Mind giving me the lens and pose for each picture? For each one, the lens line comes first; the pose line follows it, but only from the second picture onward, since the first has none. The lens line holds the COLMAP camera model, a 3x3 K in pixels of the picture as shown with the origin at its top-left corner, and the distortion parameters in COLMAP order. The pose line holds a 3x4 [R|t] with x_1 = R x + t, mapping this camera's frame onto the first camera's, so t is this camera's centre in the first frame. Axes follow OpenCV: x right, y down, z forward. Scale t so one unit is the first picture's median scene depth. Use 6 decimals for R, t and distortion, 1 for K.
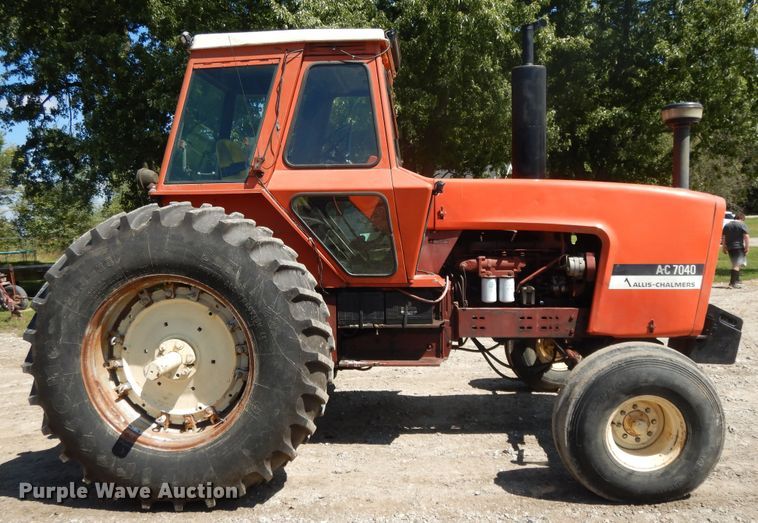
lens RADIAL K [[599.8, 0, 380.5], [0, 599.8, 256.8], [0, 0, 1]] dist [0.005245, -0.001744]
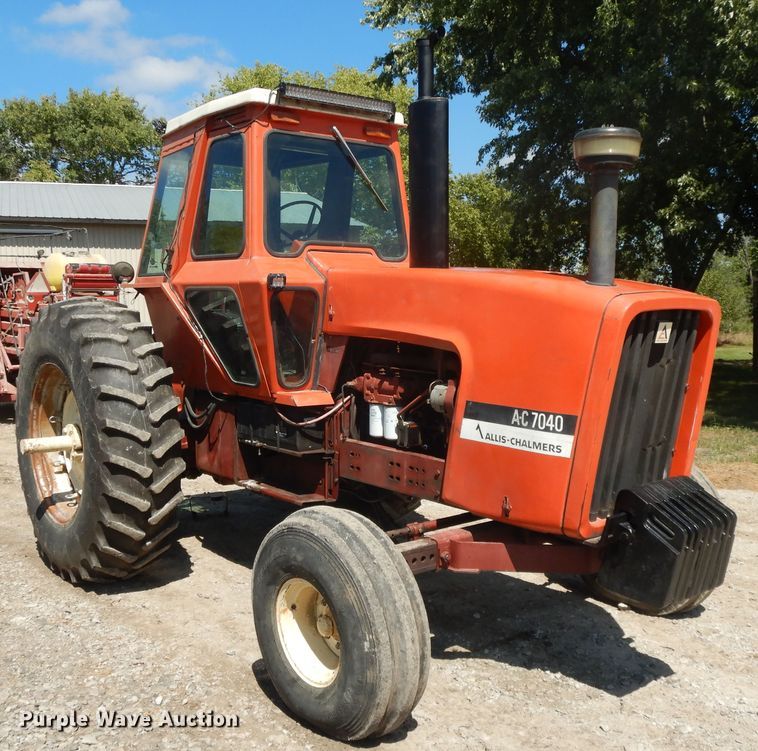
lens RADIAL K [[870.9, 0, 379.1], [0, 870.9, 406.9], [0, 0, 1]] dist [0.008591, 0.002224]
pose [[0.673554, 0.107898, -0.731221, 1.151688], [-0.059436, 0.993991, 0.091923, -0.070274], [0.736745, -0.018454, 0.675919, 0.338175]]
